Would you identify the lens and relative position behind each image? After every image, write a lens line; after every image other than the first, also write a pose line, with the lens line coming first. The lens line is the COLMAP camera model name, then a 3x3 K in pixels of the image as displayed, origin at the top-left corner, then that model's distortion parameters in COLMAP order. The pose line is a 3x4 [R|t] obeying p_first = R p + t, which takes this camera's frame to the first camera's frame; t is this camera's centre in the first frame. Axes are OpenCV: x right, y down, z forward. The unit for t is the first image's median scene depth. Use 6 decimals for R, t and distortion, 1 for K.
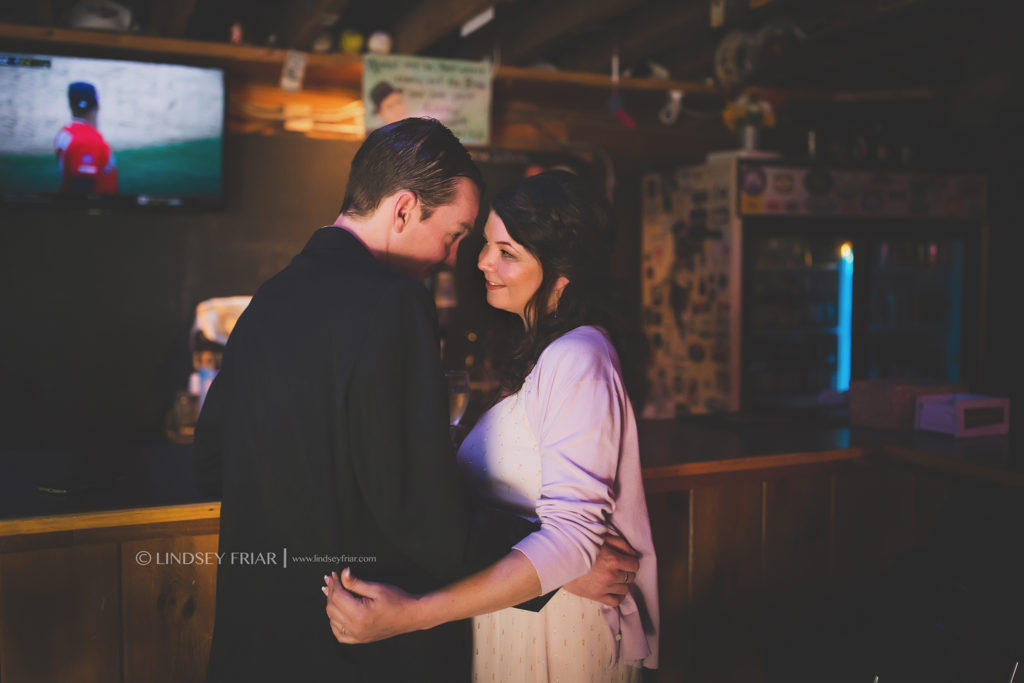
lens RADIAL K [[1012.8, 0, 520.1], [0, 1012.8, 342.7], [0, 0, 1]] dist [0.000203, 0.000000]
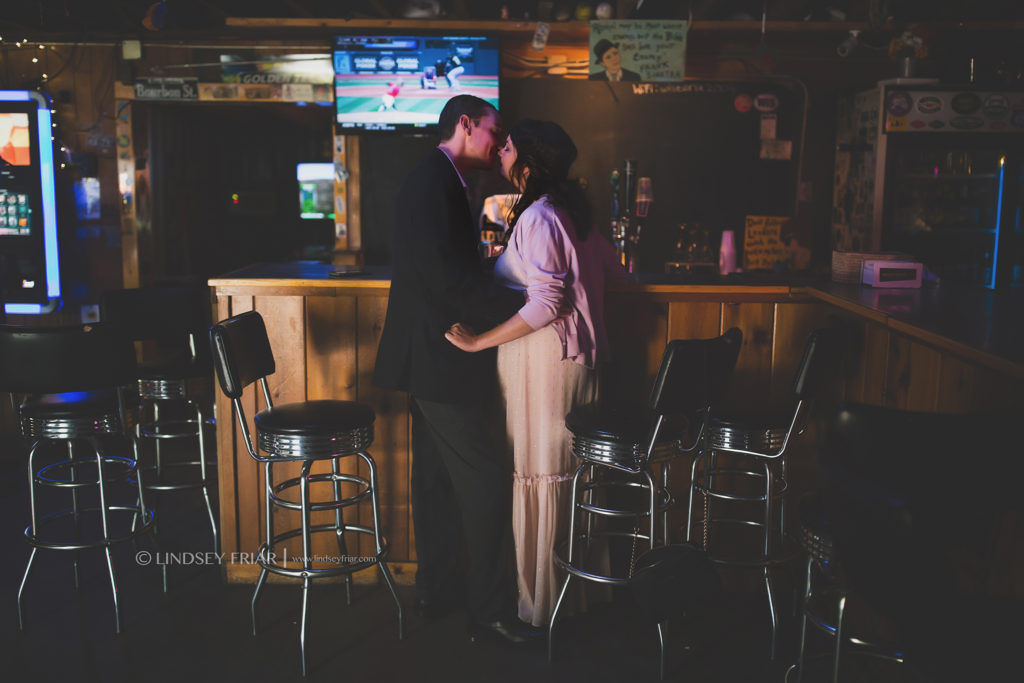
lens RADIAL K [[1012.8, 0, 508.9], [0, 1012.8, 338.6], [0, 0, 1]] dist [0.000203, 0.000000]
pose [[0.908039, 0.072752, -0.412520, 0.326056], [-0.039911, 0.995348, 0.087687, 0.034571], [0.416980, -0.063159, 0.906718, -0.326900]]
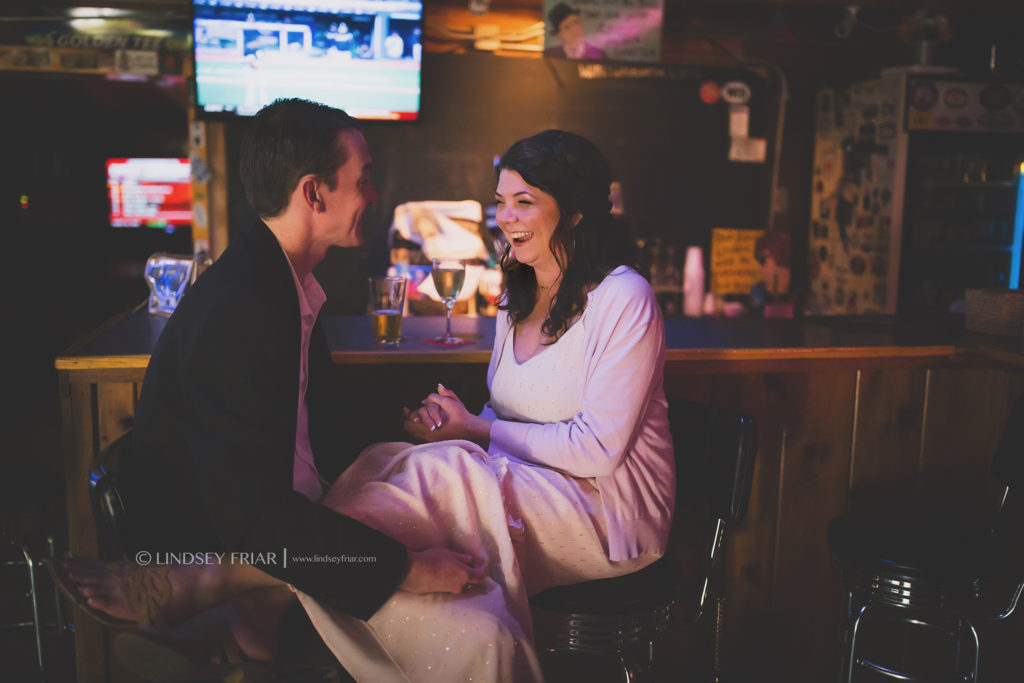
lens RADIAL K [[1012.8, 0, 513.0], [0, 1012.8, 337.2], [0, 0, 1]] dist [0.000203, 0.000000]
pose [[0.975400, 0.049857, -0.214732, 0.060250], [-0.032872, 0.996094, 0.081958, 0.010061], [0.217980, -0.072883, 0.973228, -0.087461]]
